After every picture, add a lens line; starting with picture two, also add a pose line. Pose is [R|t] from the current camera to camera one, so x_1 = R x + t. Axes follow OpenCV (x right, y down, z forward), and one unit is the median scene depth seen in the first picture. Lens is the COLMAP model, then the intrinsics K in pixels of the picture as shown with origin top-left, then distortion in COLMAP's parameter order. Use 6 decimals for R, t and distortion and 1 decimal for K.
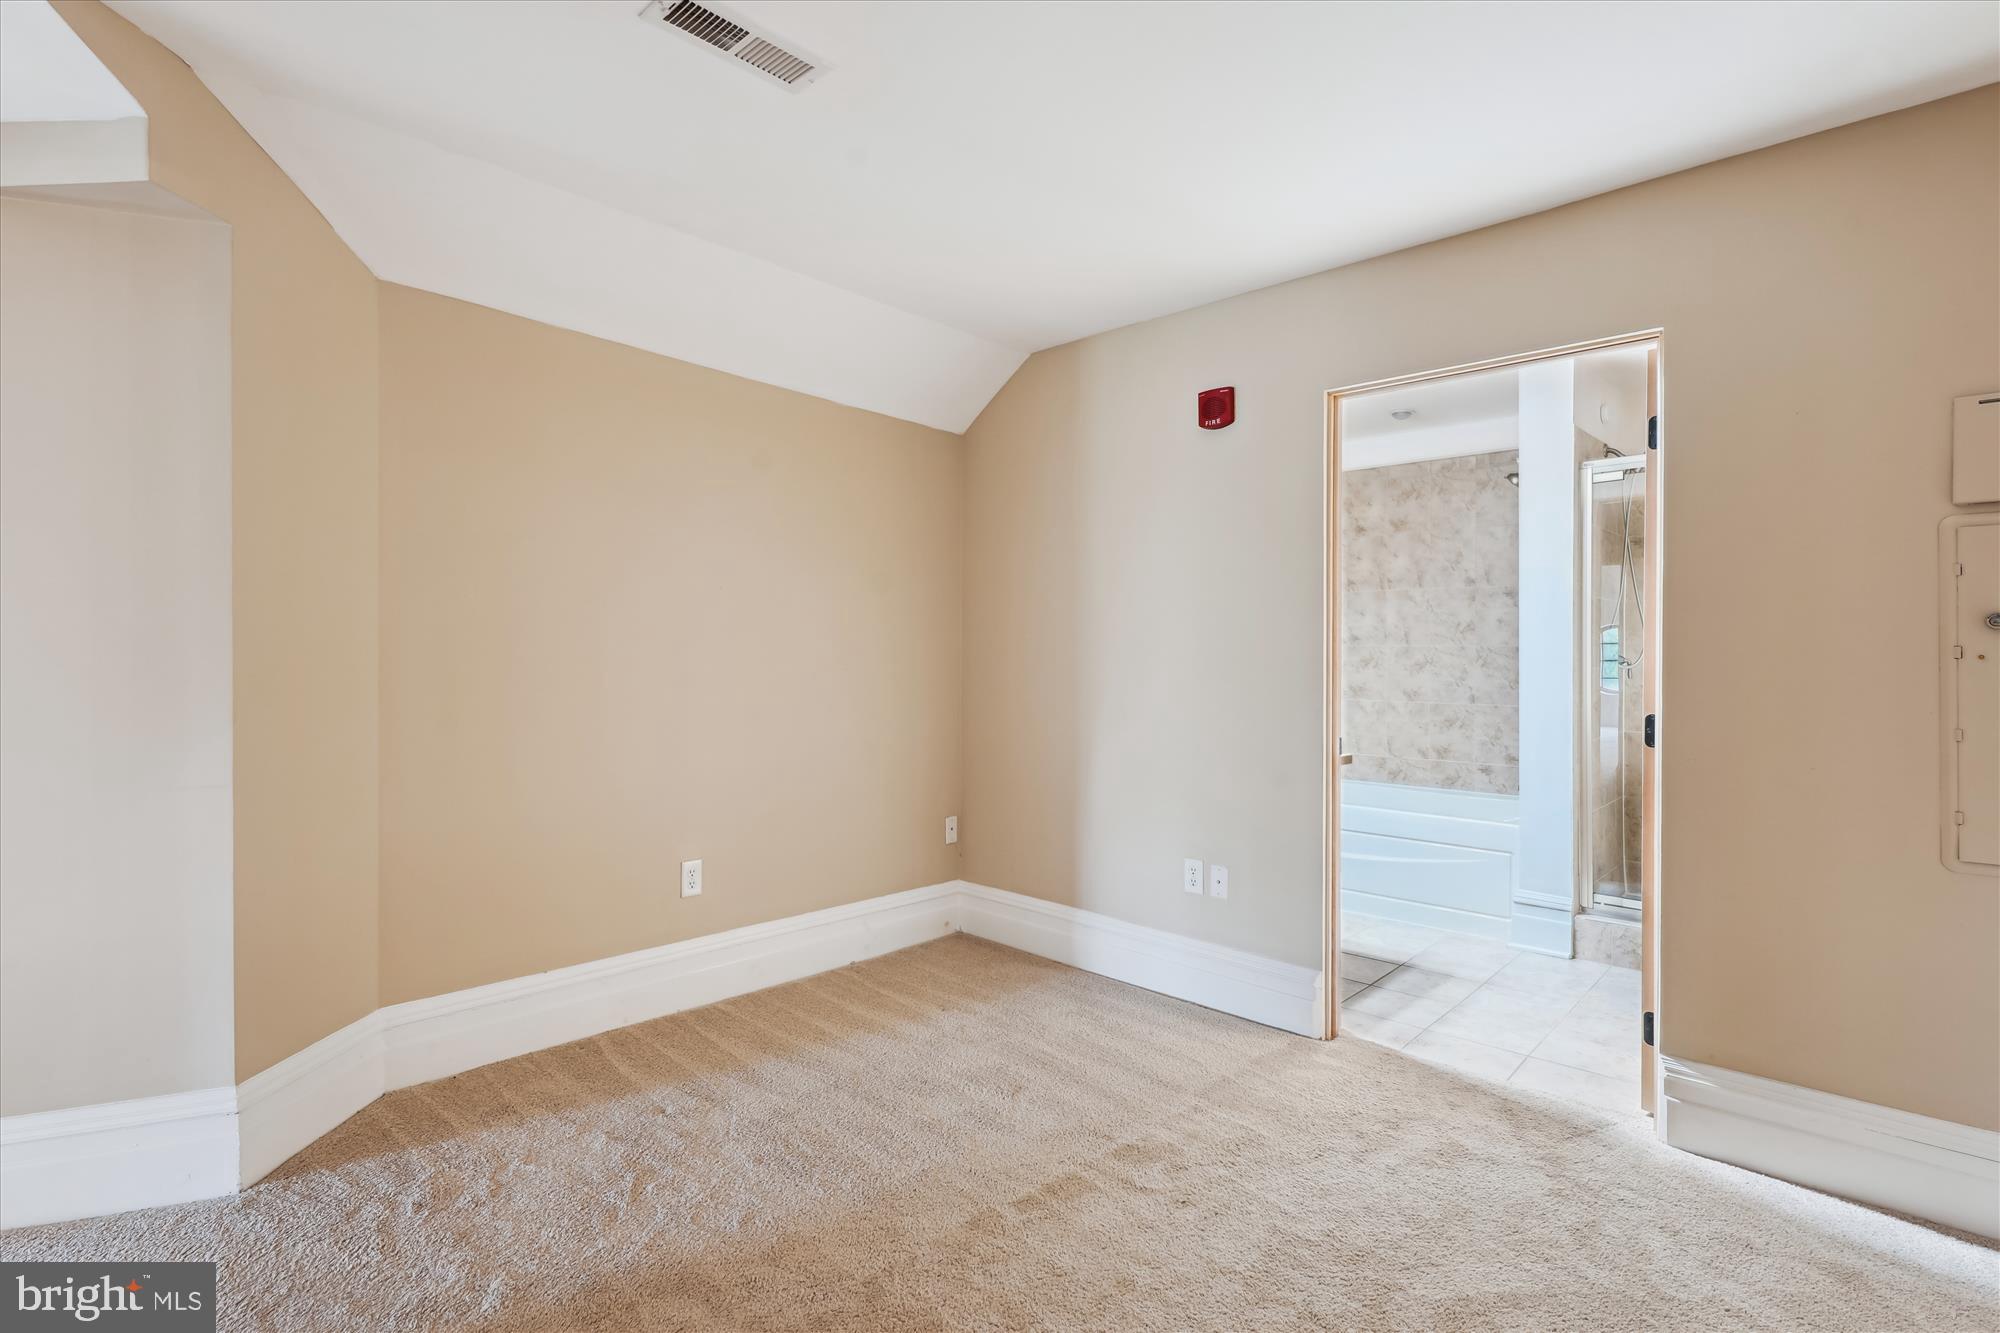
lens RADIAL K [[978.9, 0, 995.1], [0, 978.9, 667.5], [0, 0, 1]] dist [0.007027, 0.001016]
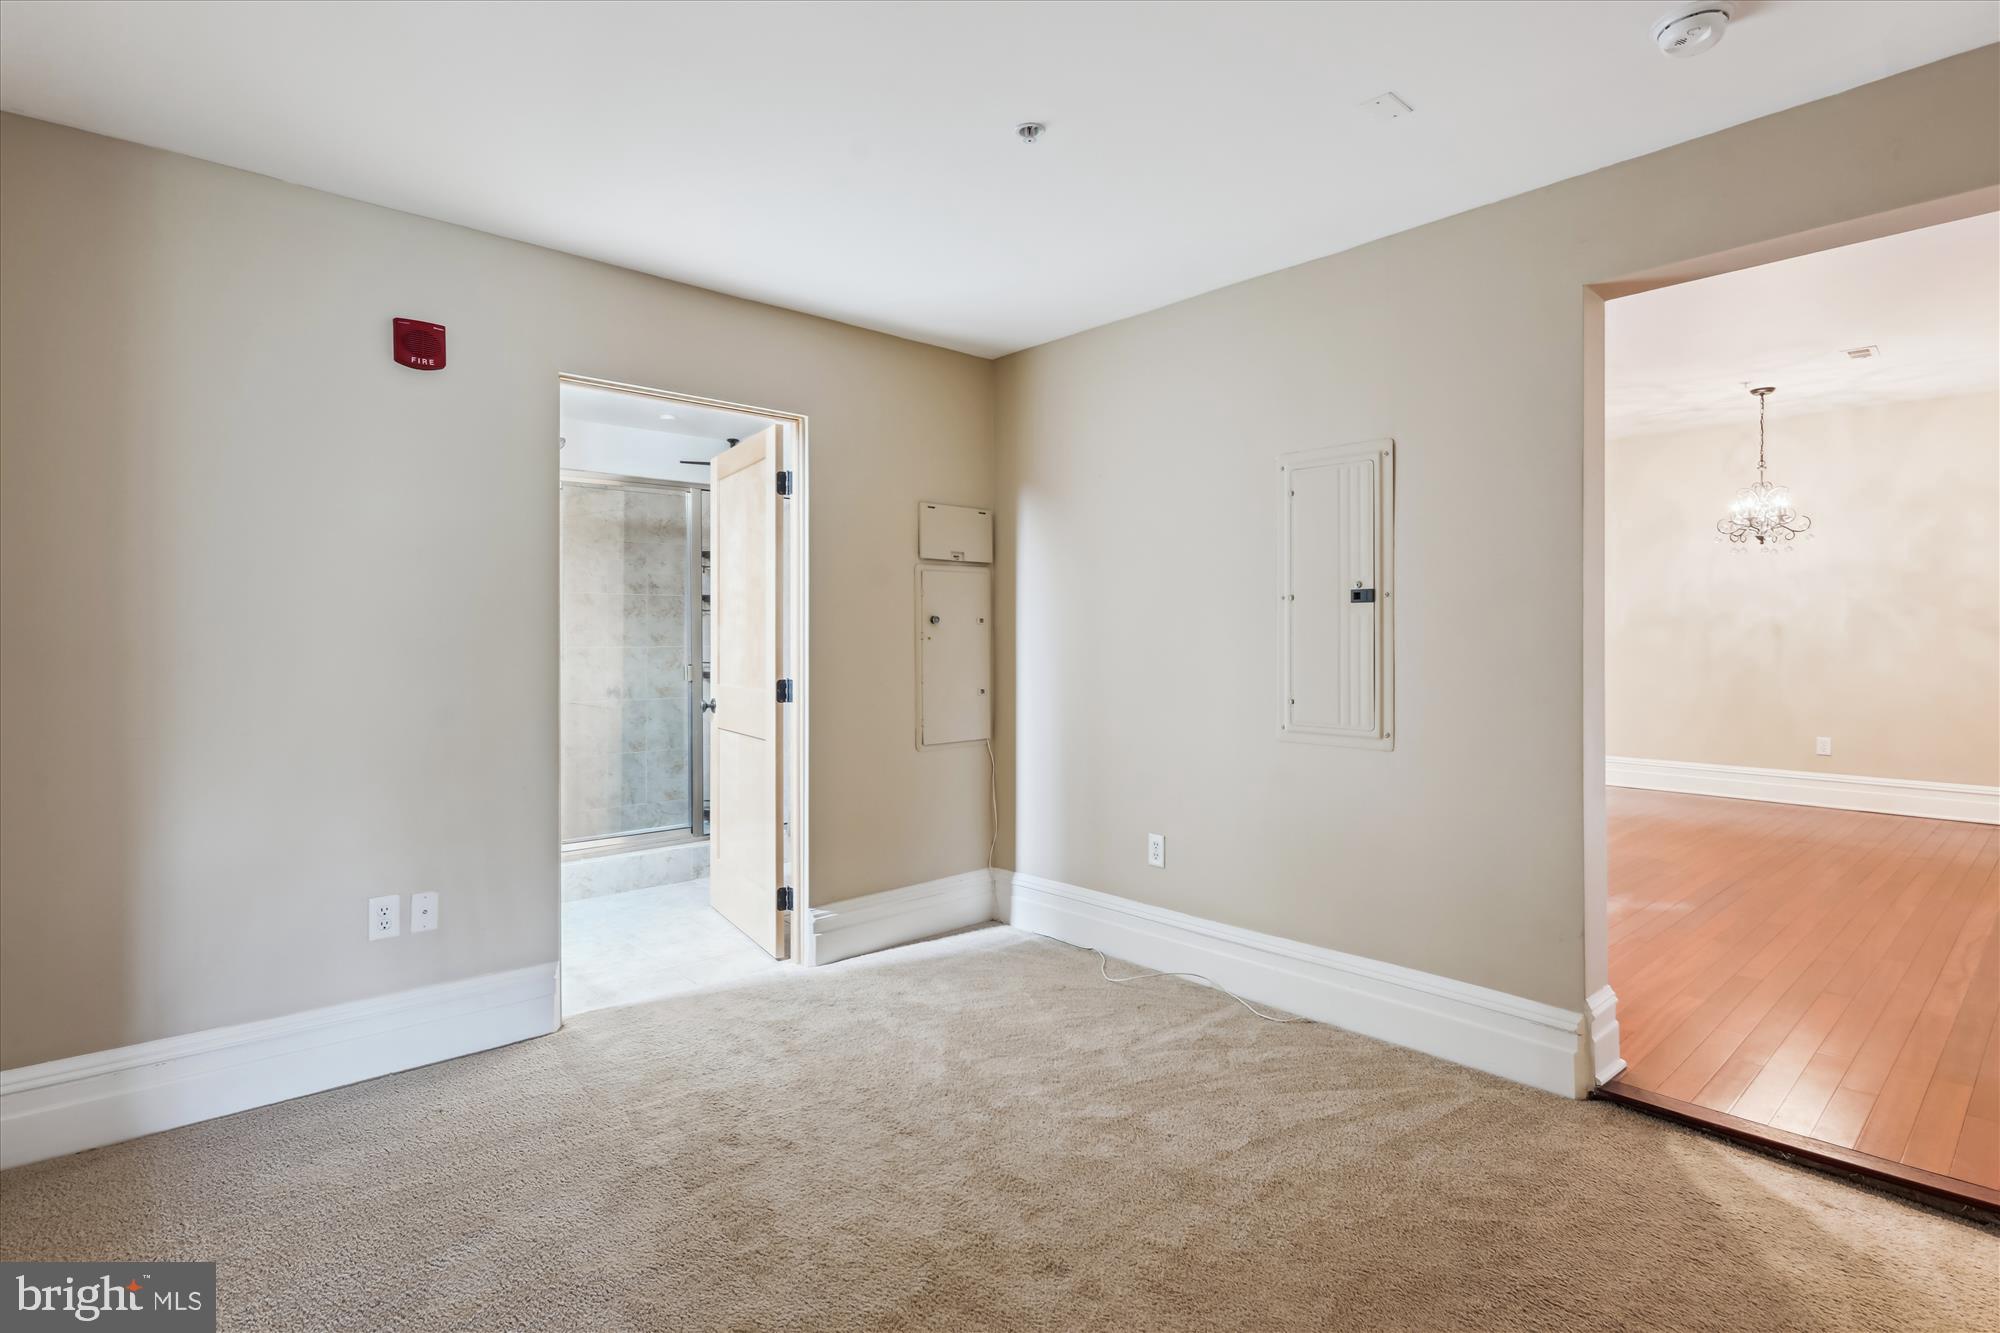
lens RADIAL K [[978.9, 0, 997.3], [0, 978.9, 654.7], [0, 0, 1]] dist [0.007027, 0.001016]
pose [[0.079612, -0.023669, 0.996545, -0.615898], [0.013740, 0.999649, 0.022645, -0.014452], [-0.996731, 0.011889, 0.079909, 0.483223]]
